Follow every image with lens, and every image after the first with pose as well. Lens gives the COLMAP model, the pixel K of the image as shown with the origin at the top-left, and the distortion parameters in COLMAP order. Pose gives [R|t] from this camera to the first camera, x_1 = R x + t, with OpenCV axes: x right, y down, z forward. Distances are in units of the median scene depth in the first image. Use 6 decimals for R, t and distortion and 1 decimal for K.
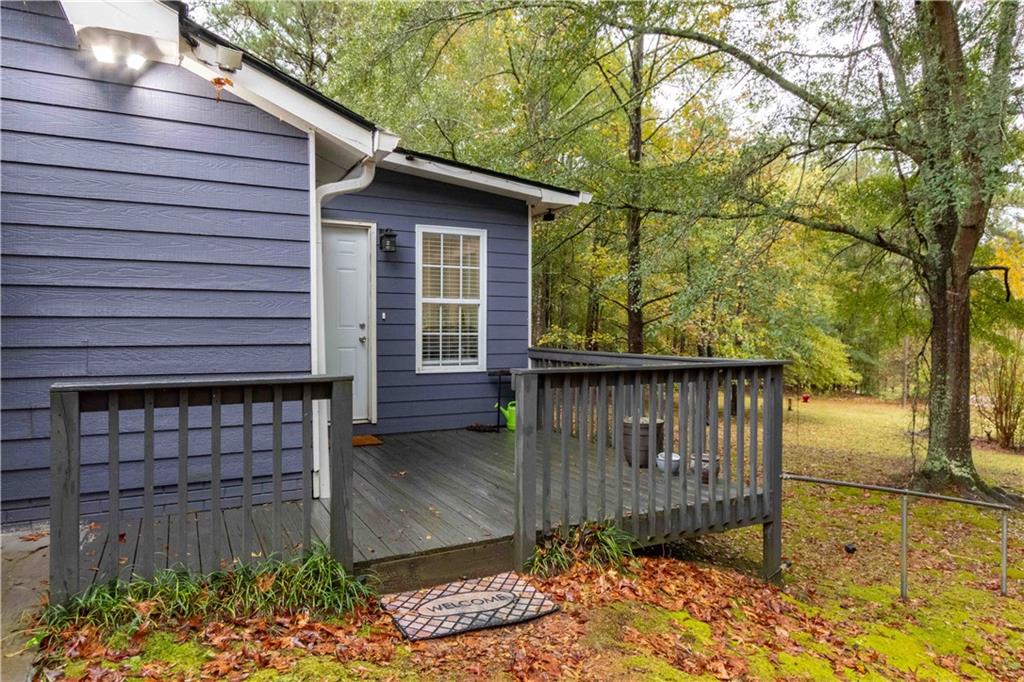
lens RADIAL K [[609.2, 0, 509.6], [0, 609.2, 338.5], [0, 0, 1]] dist [-0.006324, 0.000776]
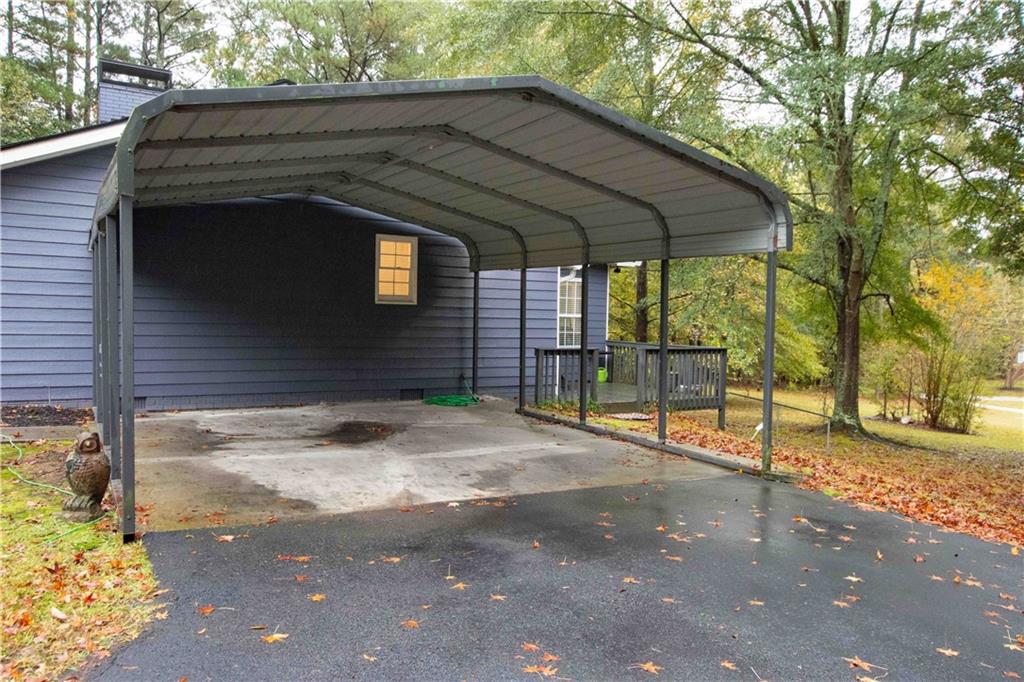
lens RADIAL K [[732.0, 0, 512.9], [0, 732.0, 341.3], [0, 0, 1]] dist [-0.006640, -0.001284]
pose [[0.997476, 0.019358, 0.068316, -0.287106], [-0.020722, 0.999599, 0.019315, -0.013147], [-0.067915, -0.020681, 0.997477, -0.868083]]
